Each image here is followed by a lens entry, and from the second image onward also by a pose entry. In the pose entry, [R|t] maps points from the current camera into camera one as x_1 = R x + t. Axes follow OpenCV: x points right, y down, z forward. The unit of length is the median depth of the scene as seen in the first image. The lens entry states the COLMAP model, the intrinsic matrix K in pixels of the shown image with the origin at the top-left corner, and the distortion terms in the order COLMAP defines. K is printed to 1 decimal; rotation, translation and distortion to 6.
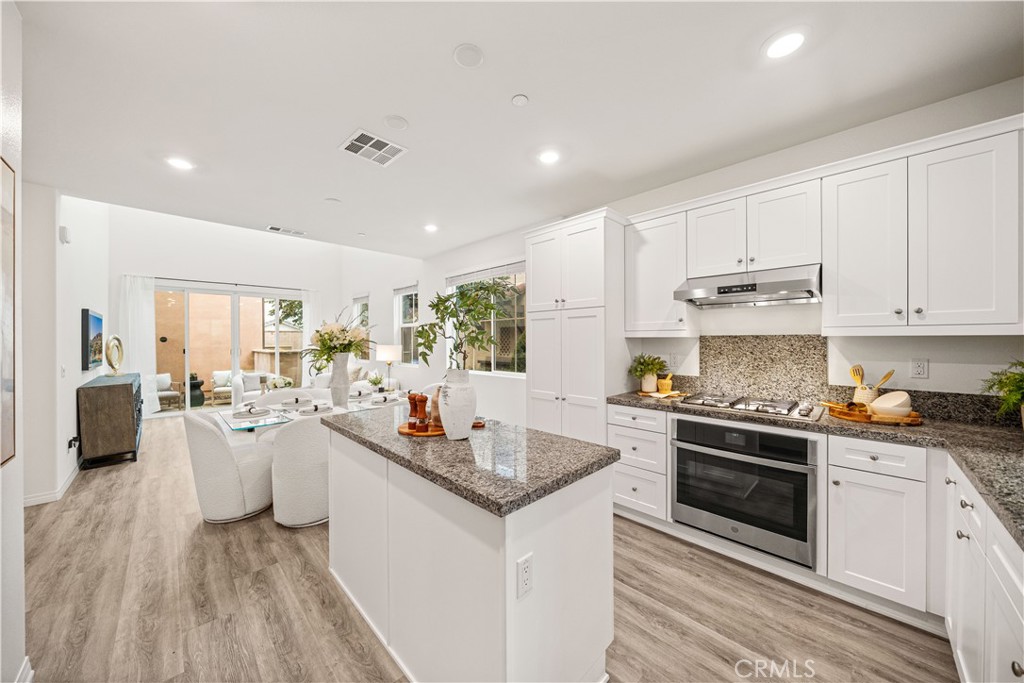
lens RADIAL K [[355.1, 0, 512.0], [0, 355.1, 341.5], [0, 0, 1]] dist [-0.011661, -0.000005]
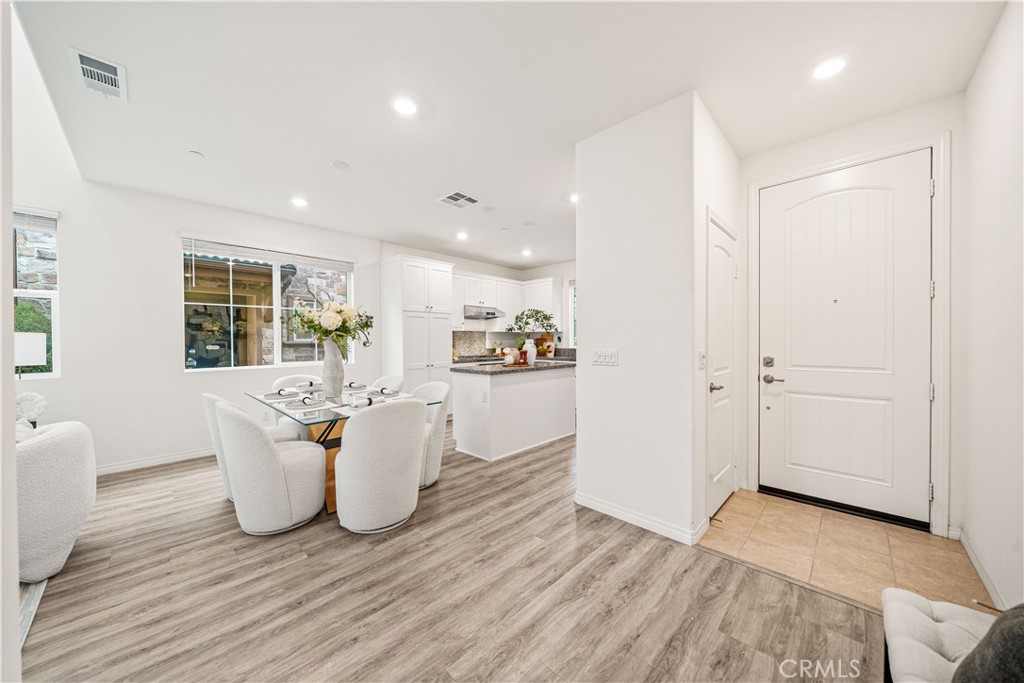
lens RADIAL K [[355.1, 0, 512.0], [0, 355.1, 341.5], [0, 0, 1]] dist [-0.011661, -0.000005]
pose [[-0.022015, -0.004107, 0.999749, -2.020379], [0.009866, 0.999942, 0.004325, 0.056748], [-0.999709, 0.009959, -0.021973, 0.842896]]
